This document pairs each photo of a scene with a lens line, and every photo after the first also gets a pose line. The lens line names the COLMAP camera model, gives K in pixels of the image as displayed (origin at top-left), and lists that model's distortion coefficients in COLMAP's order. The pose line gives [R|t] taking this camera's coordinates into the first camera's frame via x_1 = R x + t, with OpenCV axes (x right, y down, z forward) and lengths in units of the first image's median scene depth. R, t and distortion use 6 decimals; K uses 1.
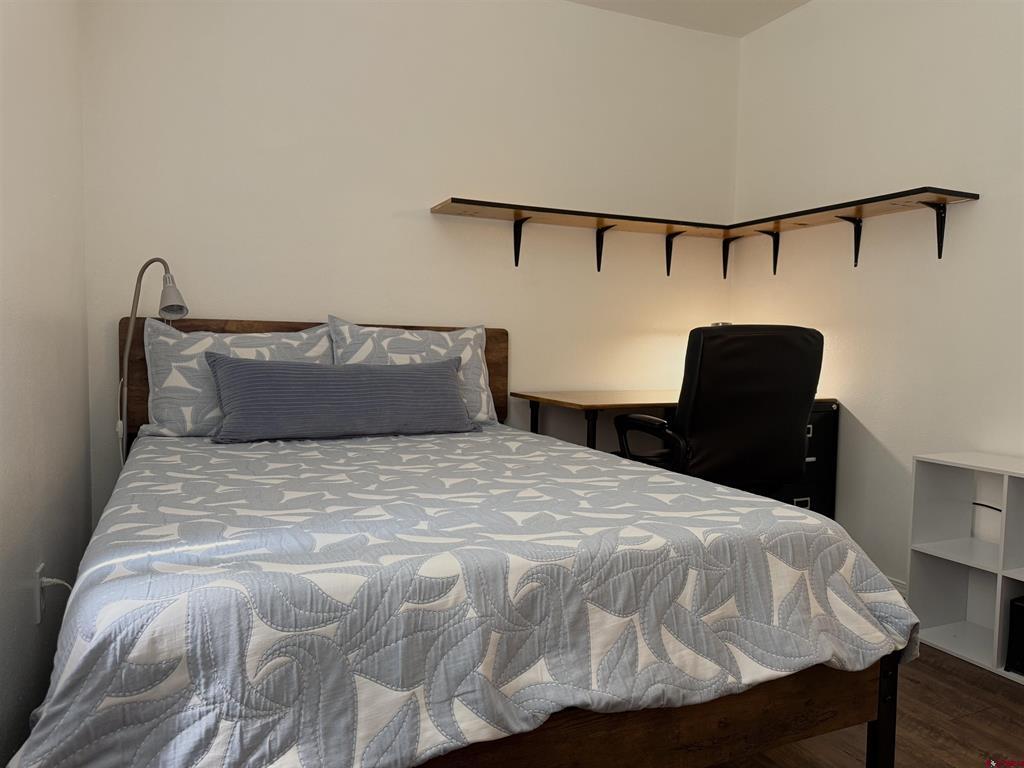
lens RADIAL K [[714.9, 0, 516.4], [0, 714.9, 387.0], [0, 0, 1]] dist [0.046555, -0.067587]
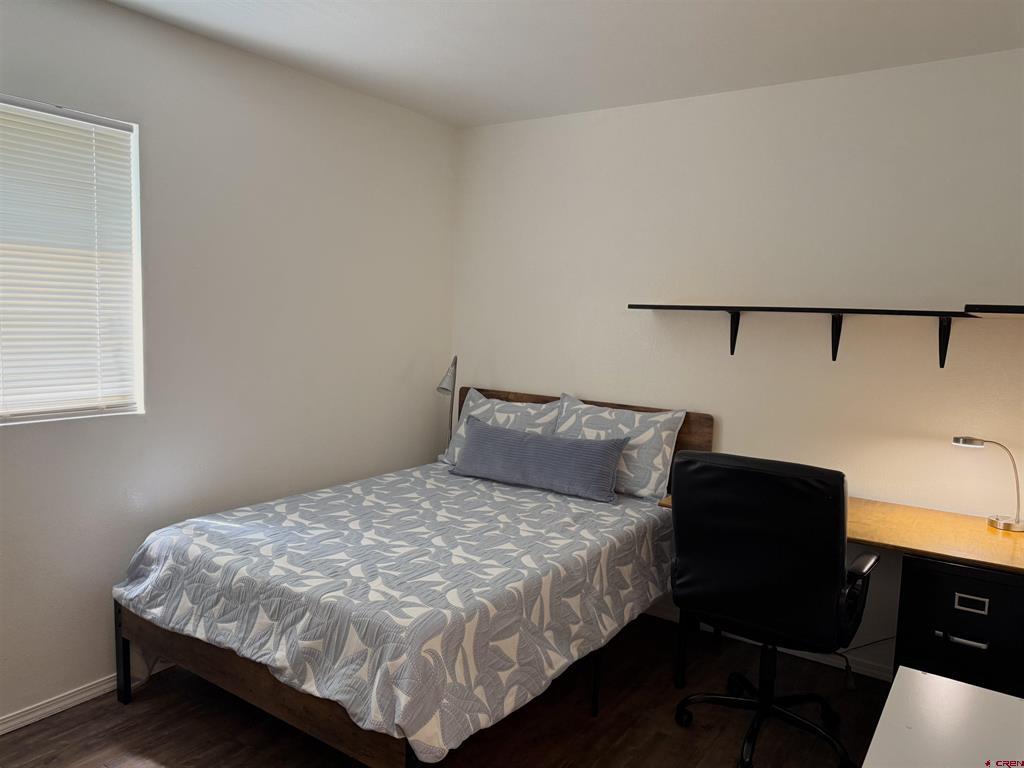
lens RADIAL K [[714.9, 0, 516.4], [0, 714.9, 387.0], [0, 0, 1]] dist [0.046555, -0.067587]
pose [[0.524296, 0.087005, -0.847080, 0.855293], [-0.081818, 0.995311, 0.051589, -0.179642], [0.847596, 0.042259, 0.528956, 0.230648]]
